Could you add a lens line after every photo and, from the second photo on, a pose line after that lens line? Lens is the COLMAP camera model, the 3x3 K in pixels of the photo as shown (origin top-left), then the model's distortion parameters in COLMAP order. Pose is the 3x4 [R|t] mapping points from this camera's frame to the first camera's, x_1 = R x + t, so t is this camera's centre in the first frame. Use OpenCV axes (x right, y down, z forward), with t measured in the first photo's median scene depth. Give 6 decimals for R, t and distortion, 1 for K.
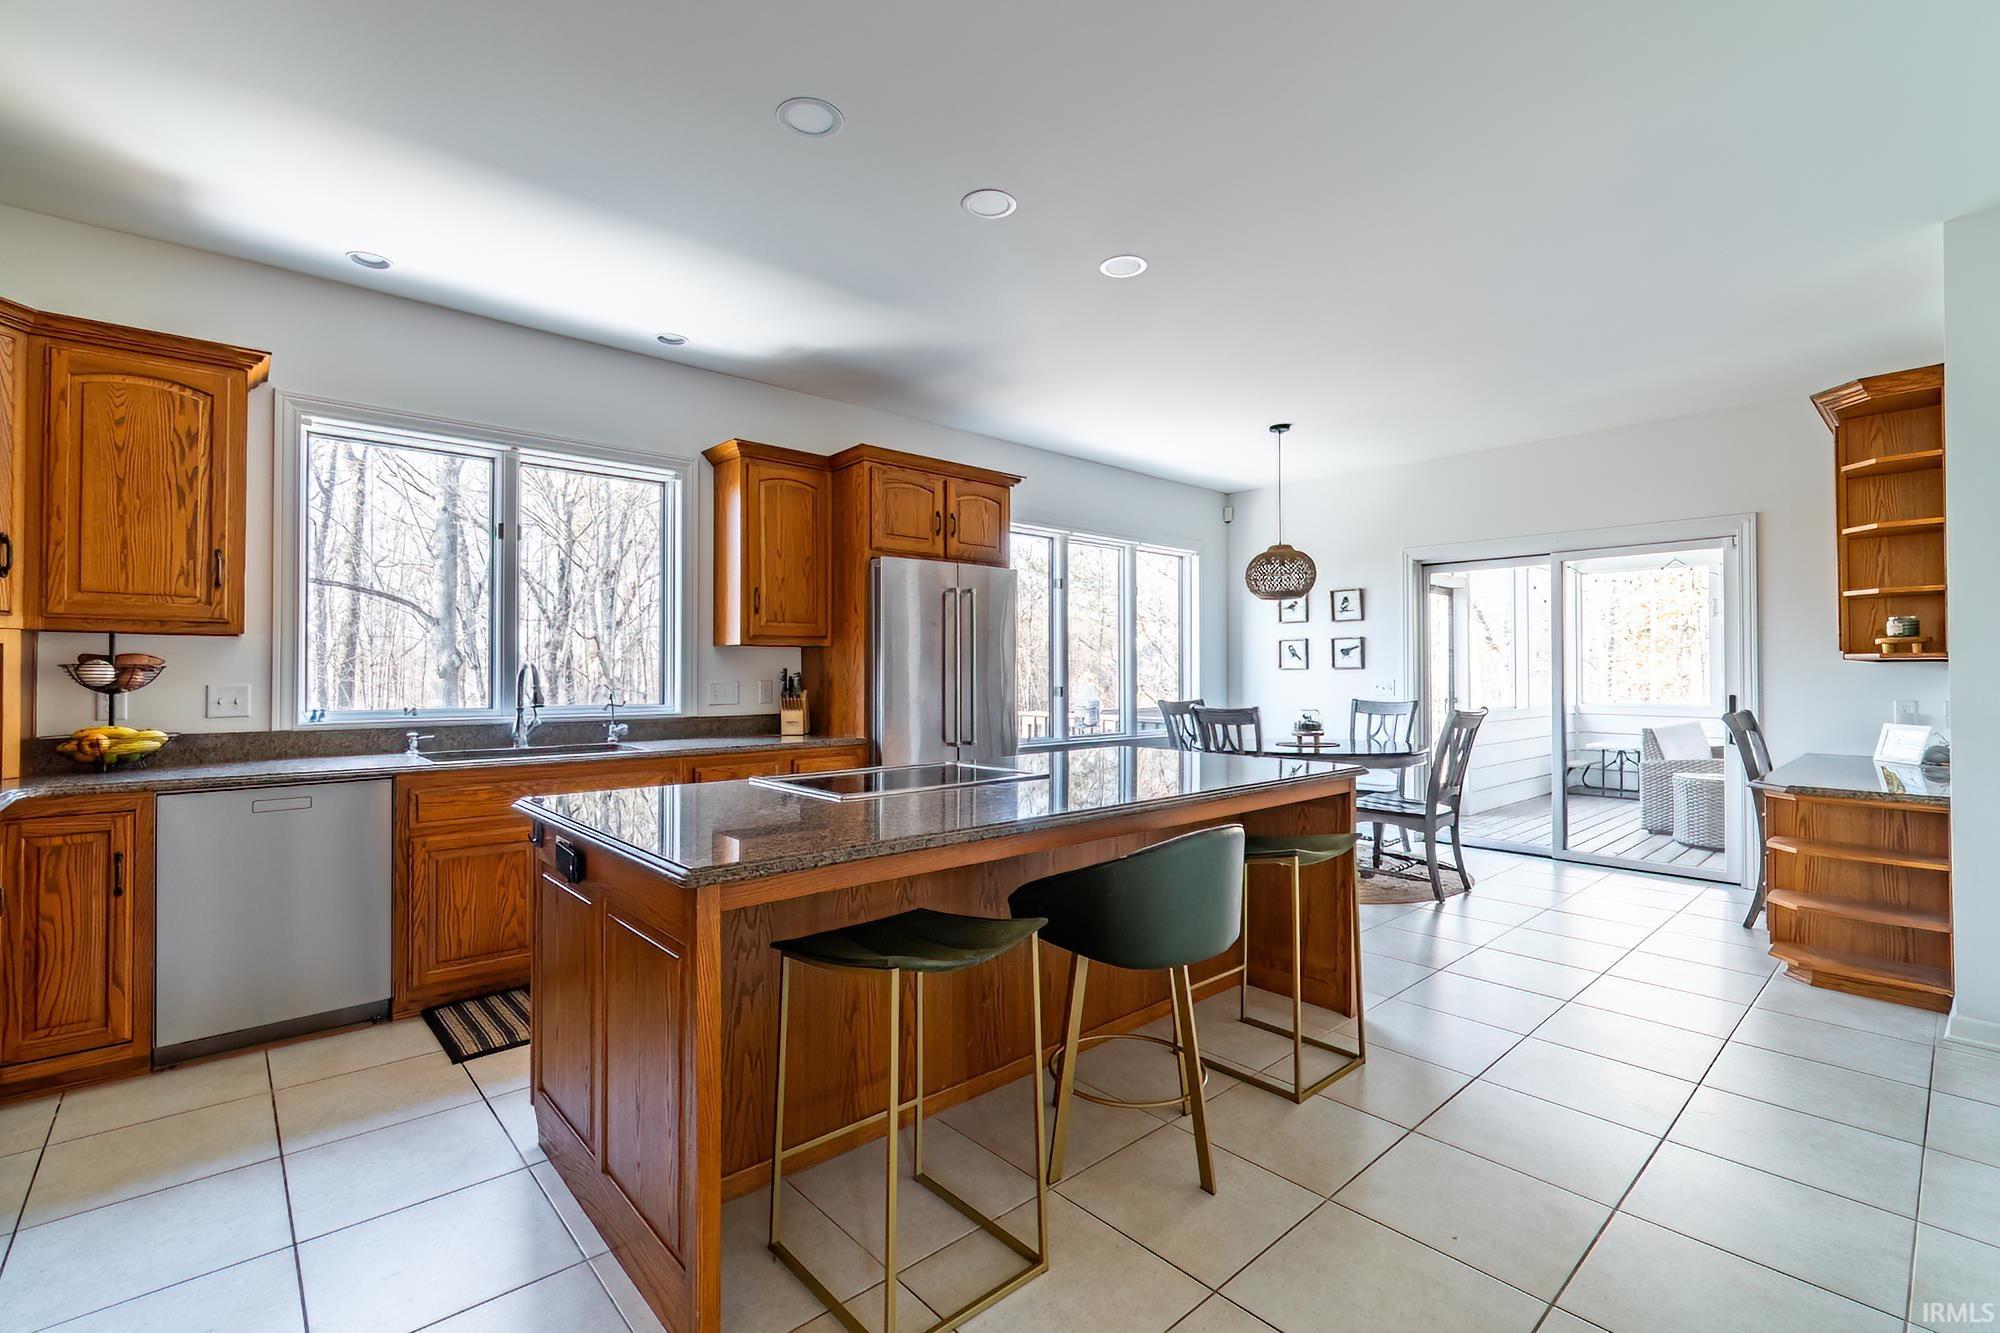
lens RADIAL K [[869.6, 0, 1000.0], [0, 869.6, 666.5], [0, 0, 1]] dist [-0.002229, -0.000323]
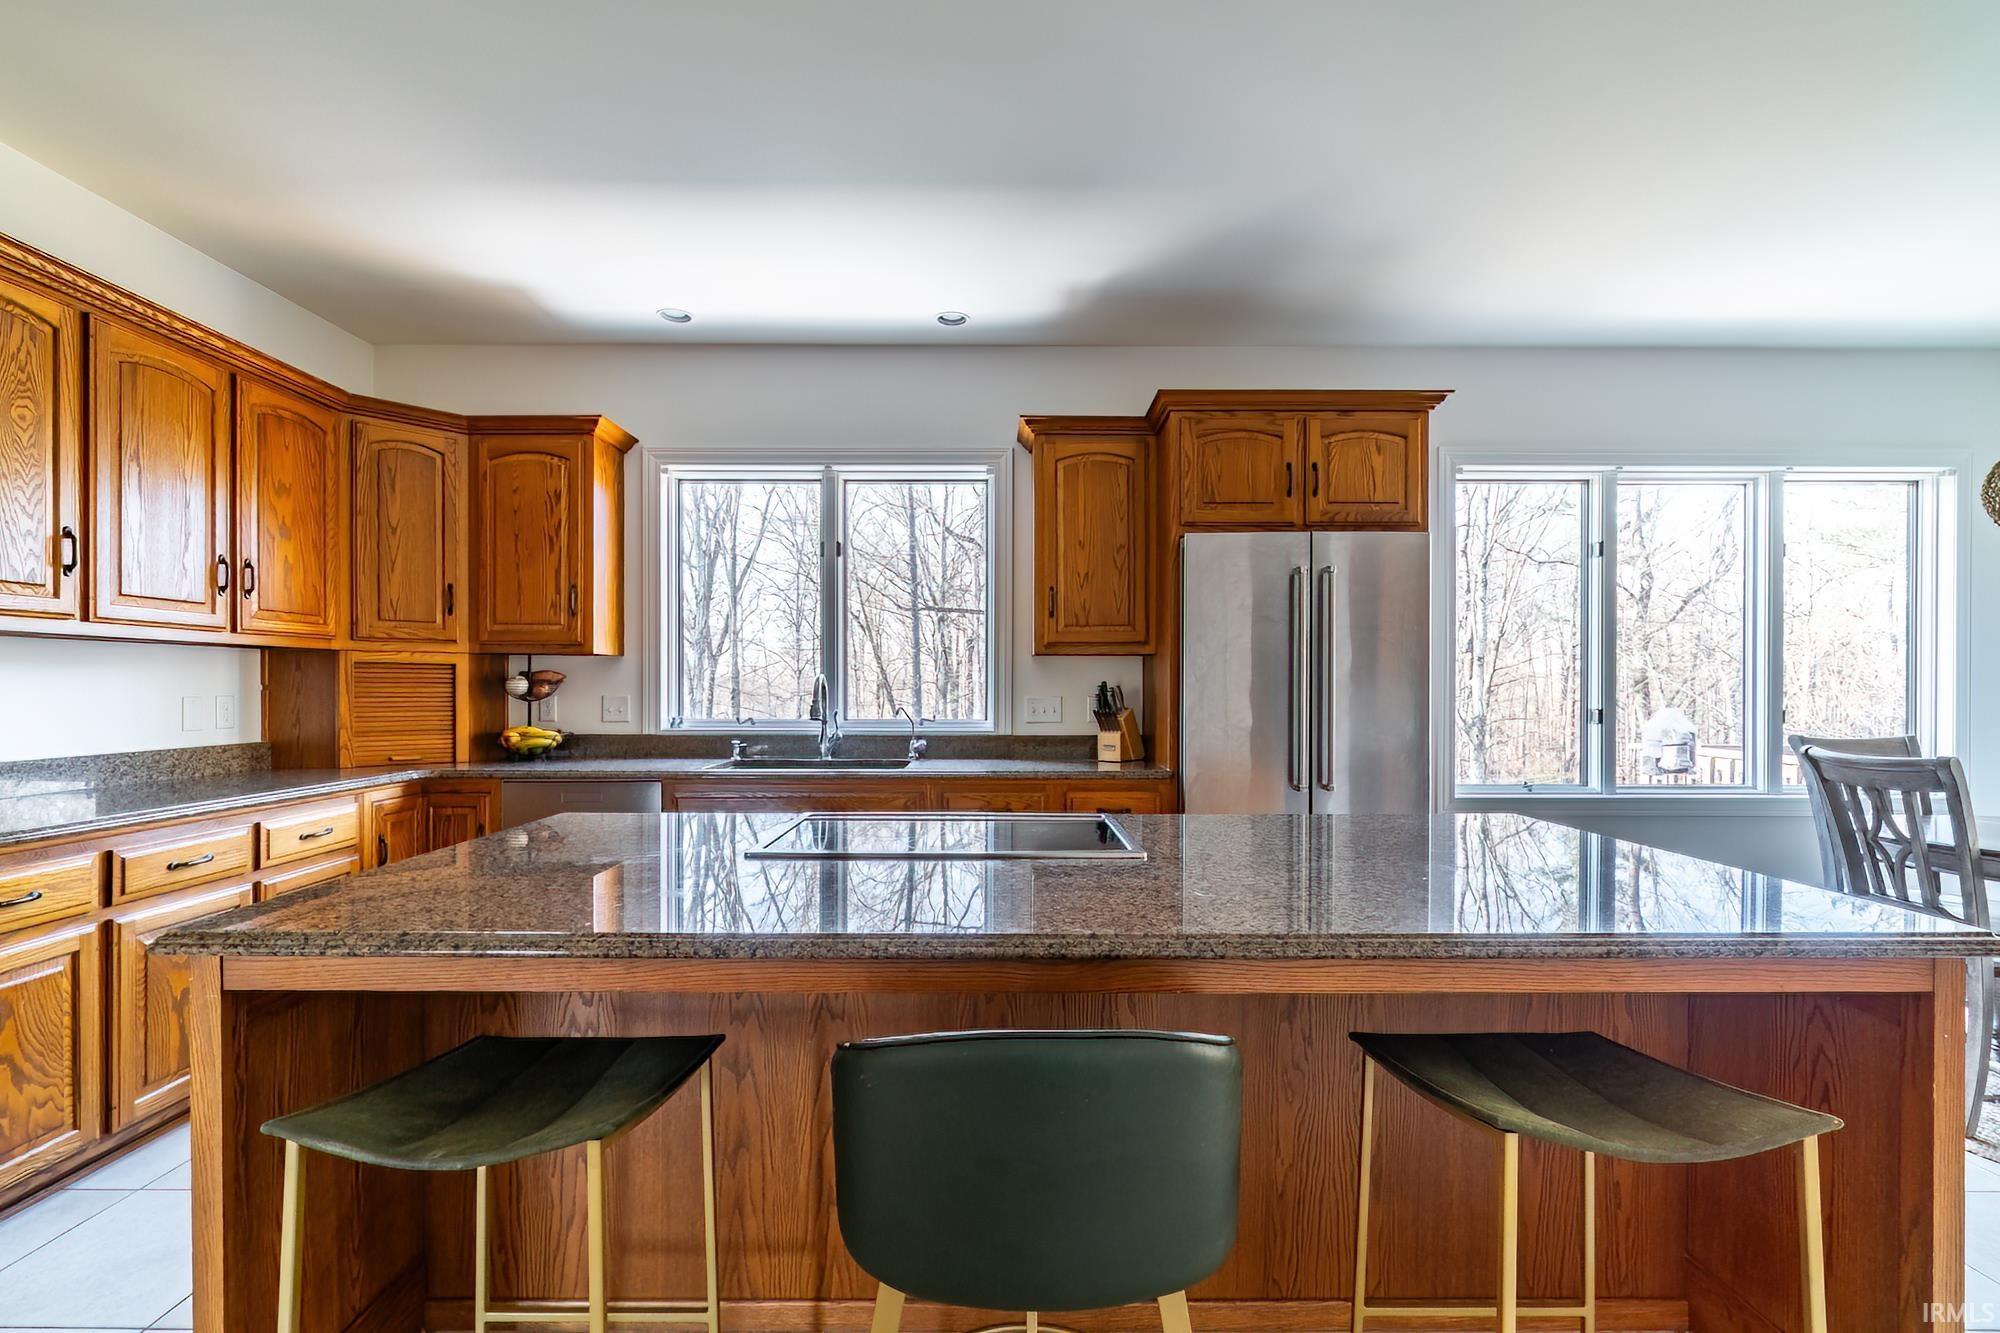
lens RADIAL K [[895.0, 0, 1001.0], [0, 895.0, 692.7], [0, 0, 1]] dist [-0.003468, -0.000259]
pose [[0.747357, 0.005799, -0.664397, 0.263692], [0.002548, 0.999930, 0.011594, 0.003036], [0.664417, -0.010358, 0.747290, 0.307771]]
